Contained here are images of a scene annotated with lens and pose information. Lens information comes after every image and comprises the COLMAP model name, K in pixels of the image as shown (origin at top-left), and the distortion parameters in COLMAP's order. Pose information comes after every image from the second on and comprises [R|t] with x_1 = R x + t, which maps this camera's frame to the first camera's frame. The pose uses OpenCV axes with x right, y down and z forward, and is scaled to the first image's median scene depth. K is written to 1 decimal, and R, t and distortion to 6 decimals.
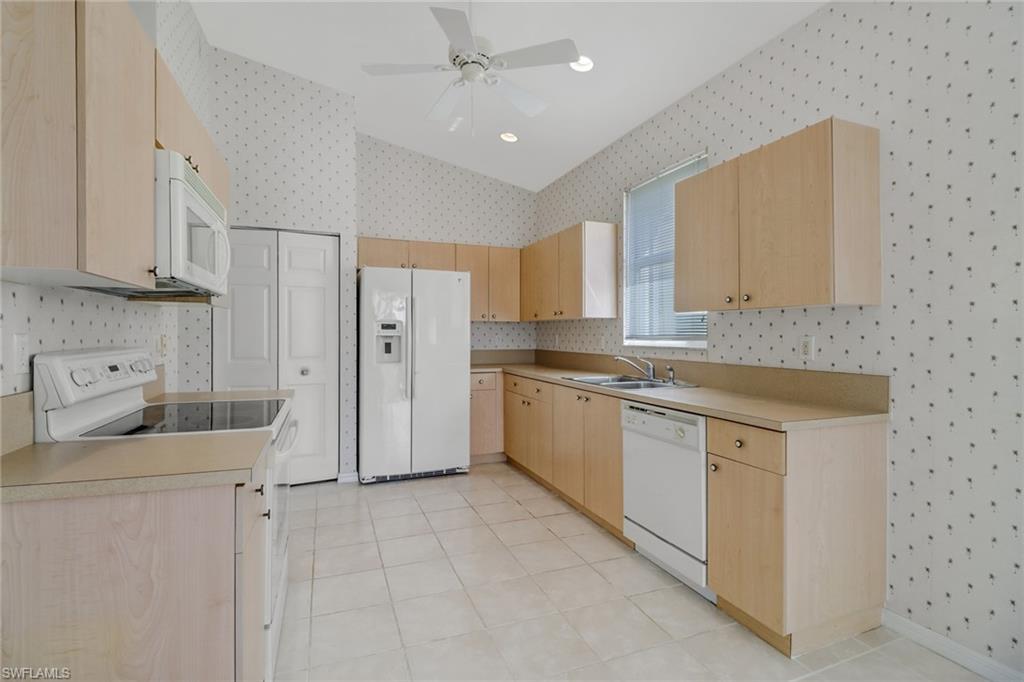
lens RADIAL K [[480.3, 0, 509.3], [0, 480.3, 329.0], [0, 0, 1]] dist [-0.006783, -0.000354]
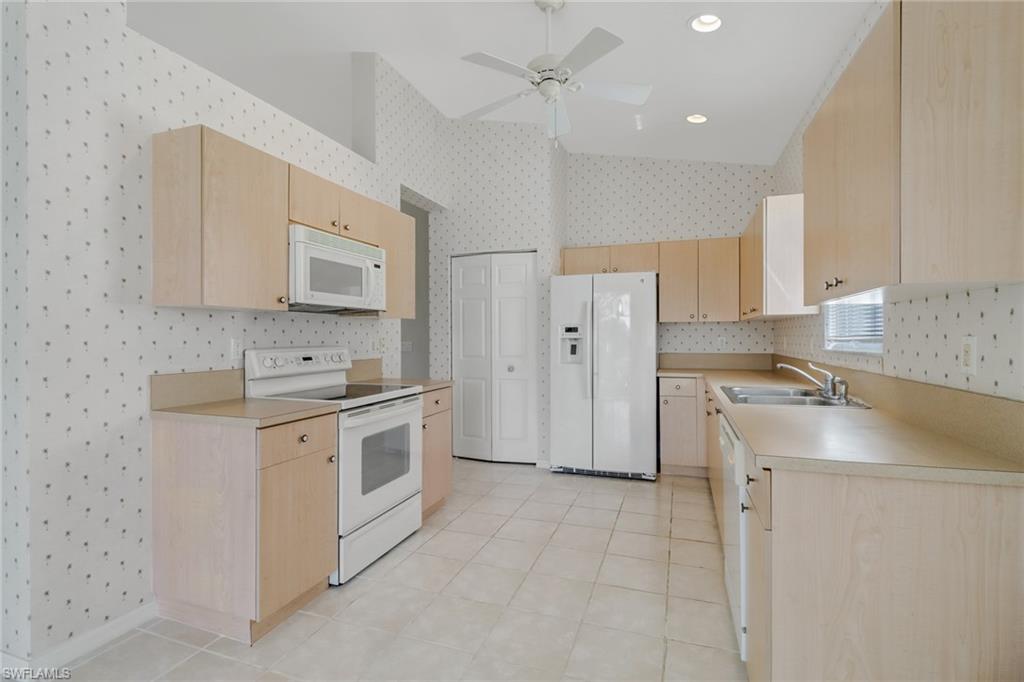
lens RADIAL K [[480.3, 0, 509.3], [0, 480.3, 329.0], [0, 0, 1]] dist [-0.006783, -0.000354]
pose [[0.754641, -0.017417, -0.655906, 0.352351], [0.013644, 0.999848, -0.010852, 0.003105], [0.655996, -0.000760, 0.754764, 0.094331]]
